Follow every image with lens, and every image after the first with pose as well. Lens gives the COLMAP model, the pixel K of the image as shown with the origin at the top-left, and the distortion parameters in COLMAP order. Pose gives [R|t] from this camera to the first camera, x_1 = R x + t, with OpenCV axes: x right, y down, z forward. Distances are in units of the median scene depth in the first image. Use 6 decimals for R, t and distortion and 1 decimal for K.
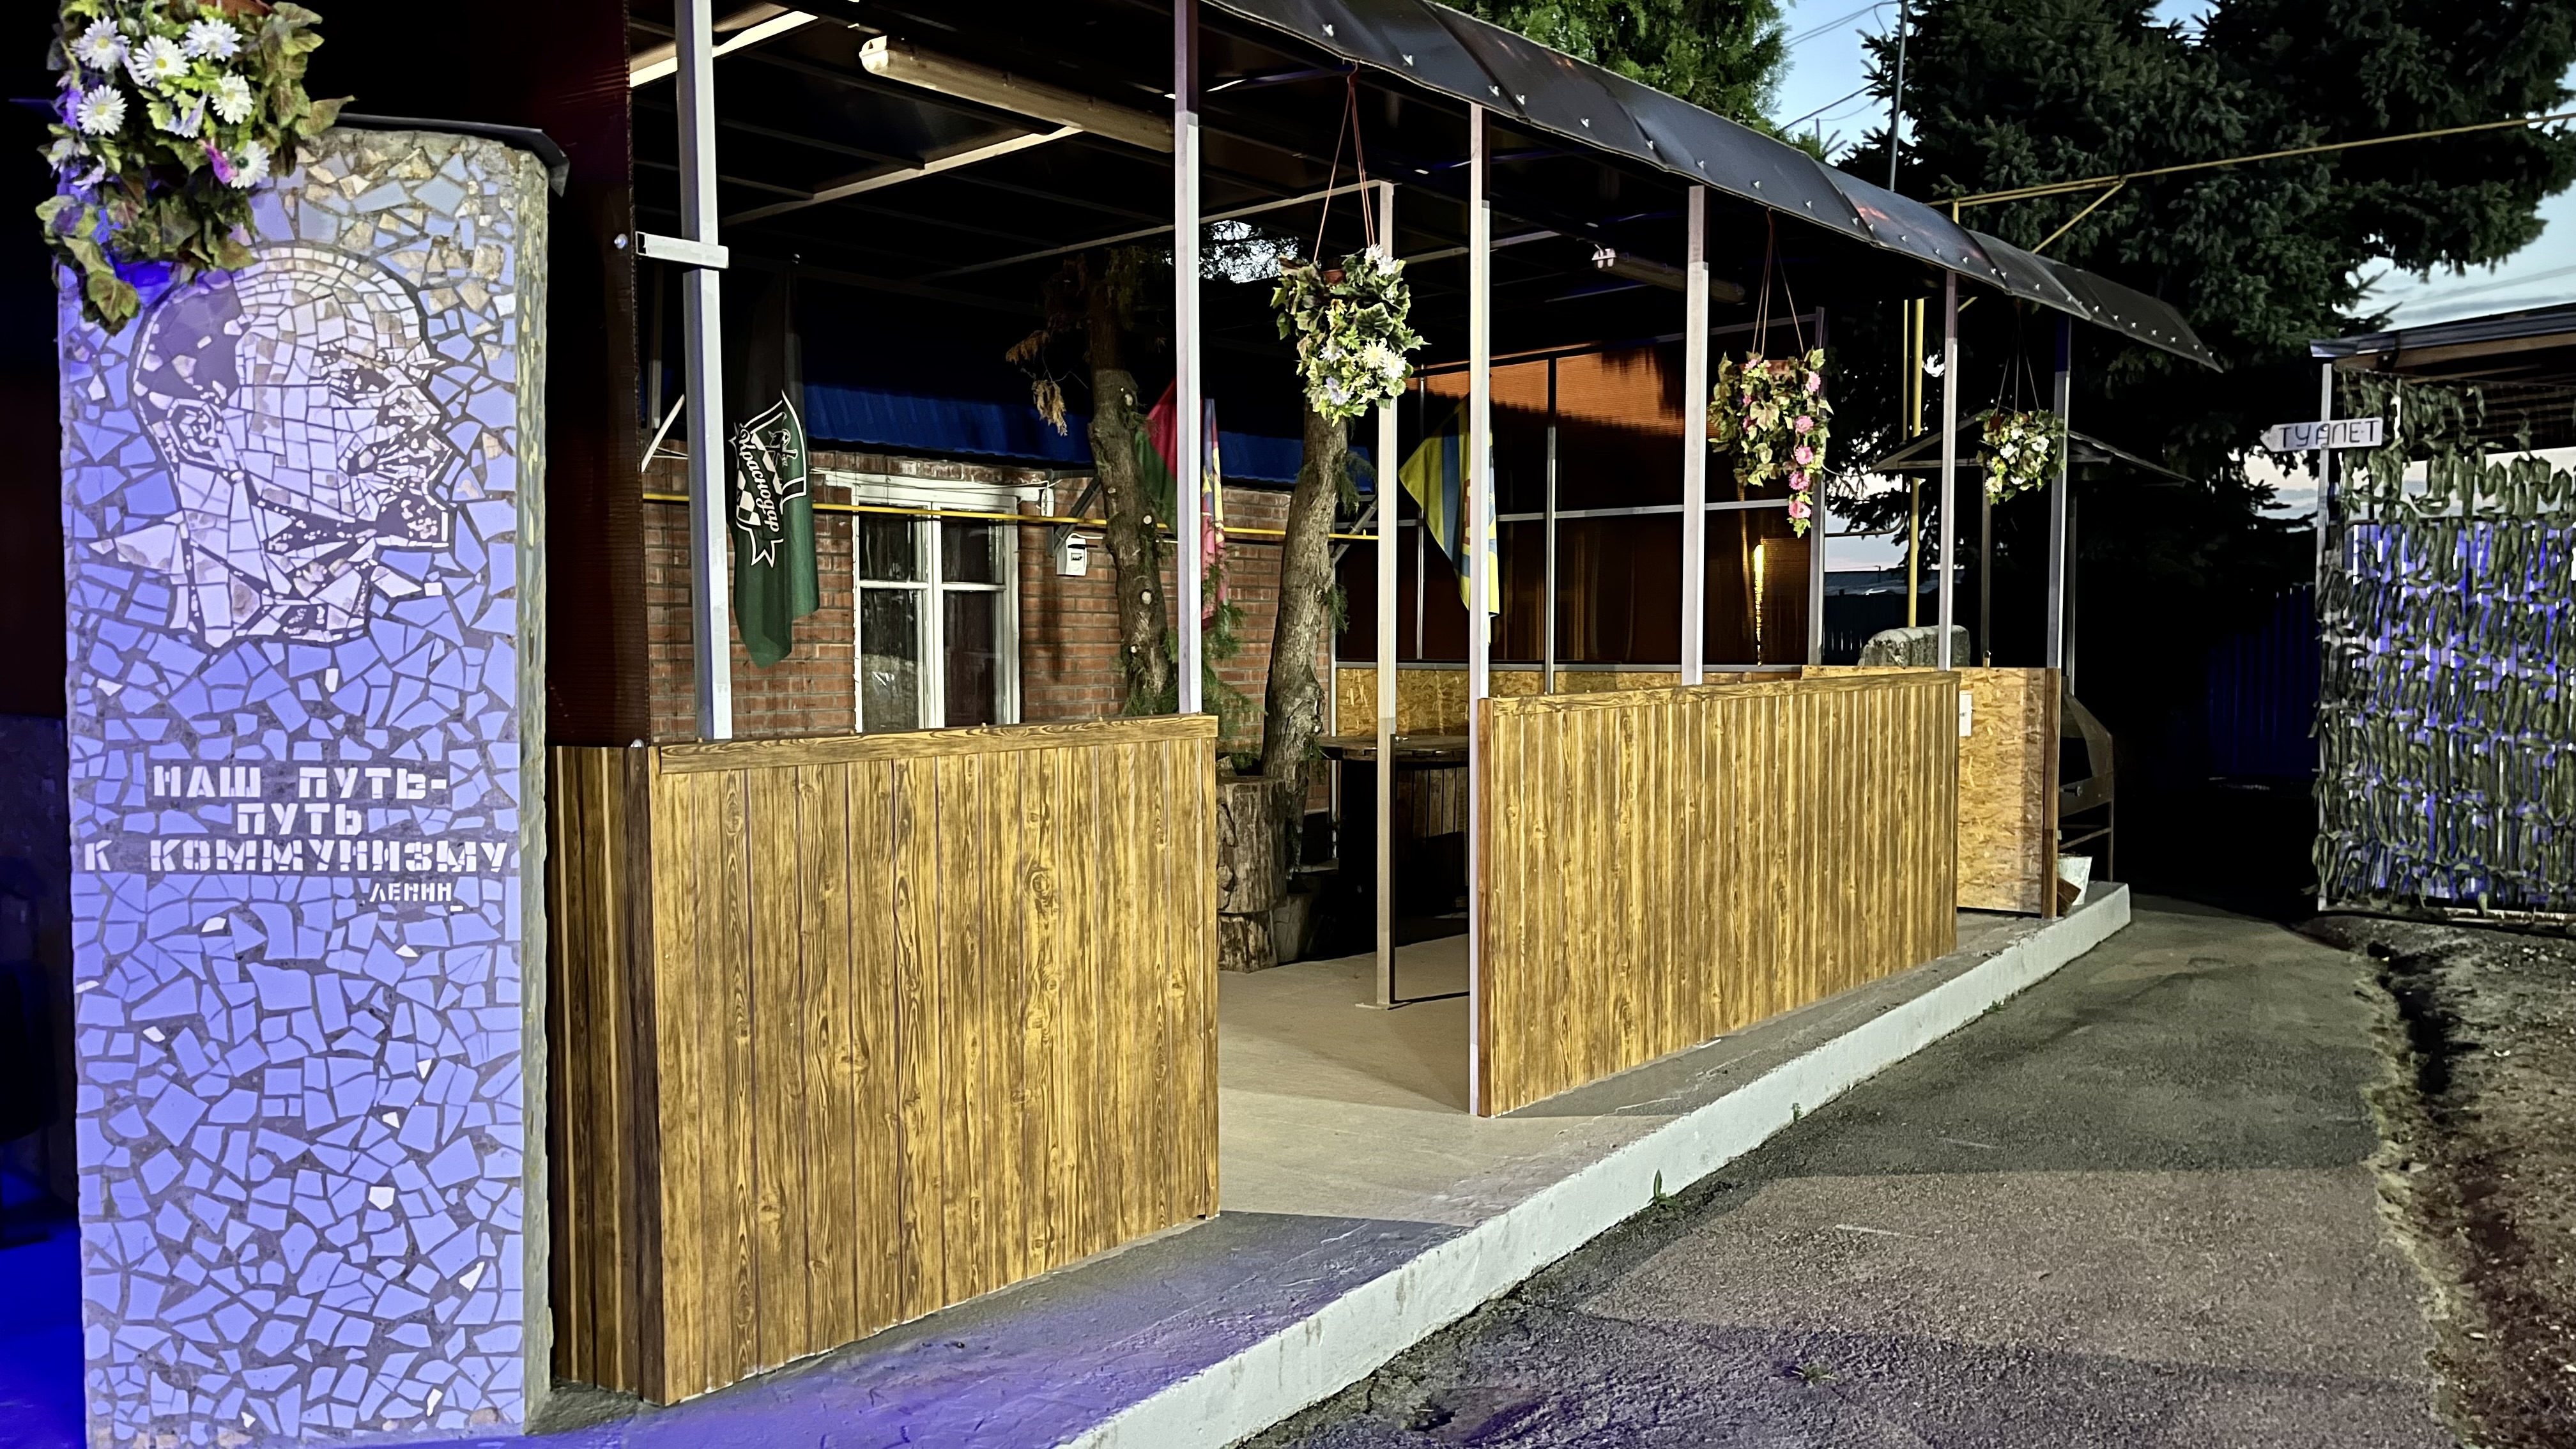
lens RADIAL K [[1980.5, 0, 1283.2], [0, 1980.5, 730.1], [0, 0, 1]] dist [0.031187, -0.006860]
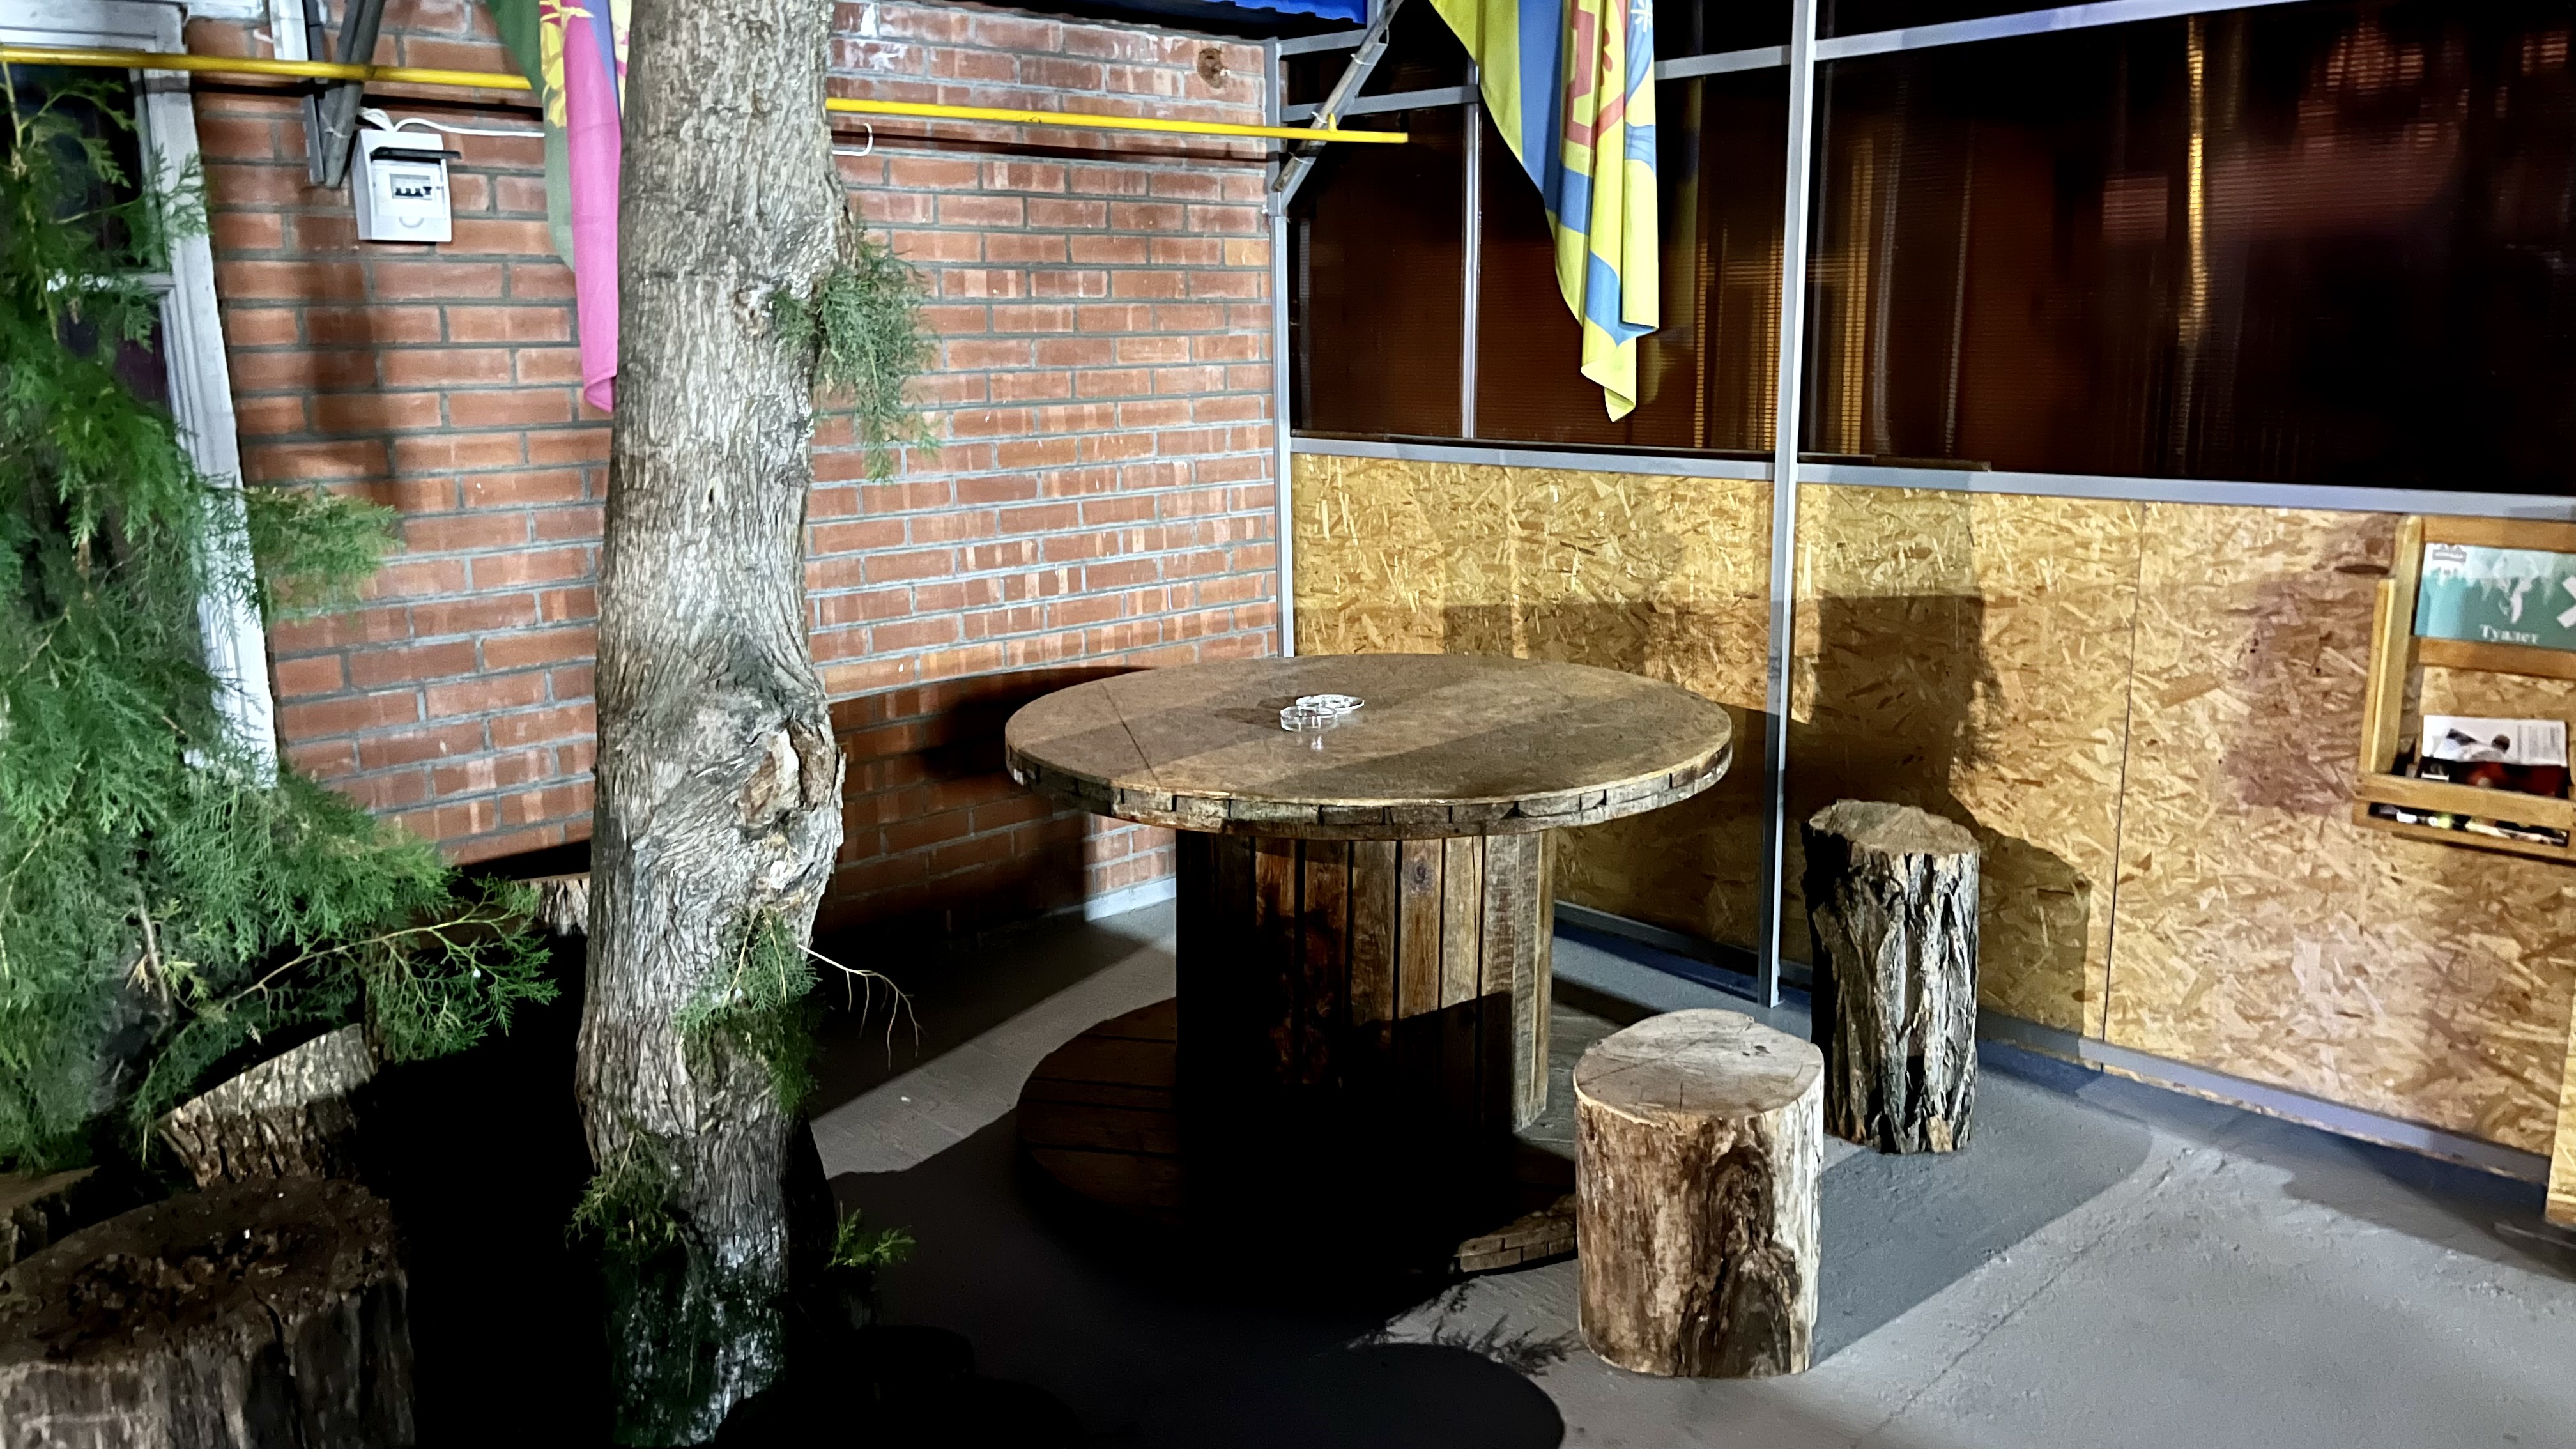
lens RADIAL K [[1980.5, 0, 1296.2], [0, 1980.5, 728.9], [0, 0, 1]] dist [0.031187, -0.006860]
pose [[0.992753, 0.012912, -0.119478, 0.087256], [0.006735, 0.986671, 0.162586, -0.045490], [0.119985, -0.162212, 0.979434, 0.606237]]
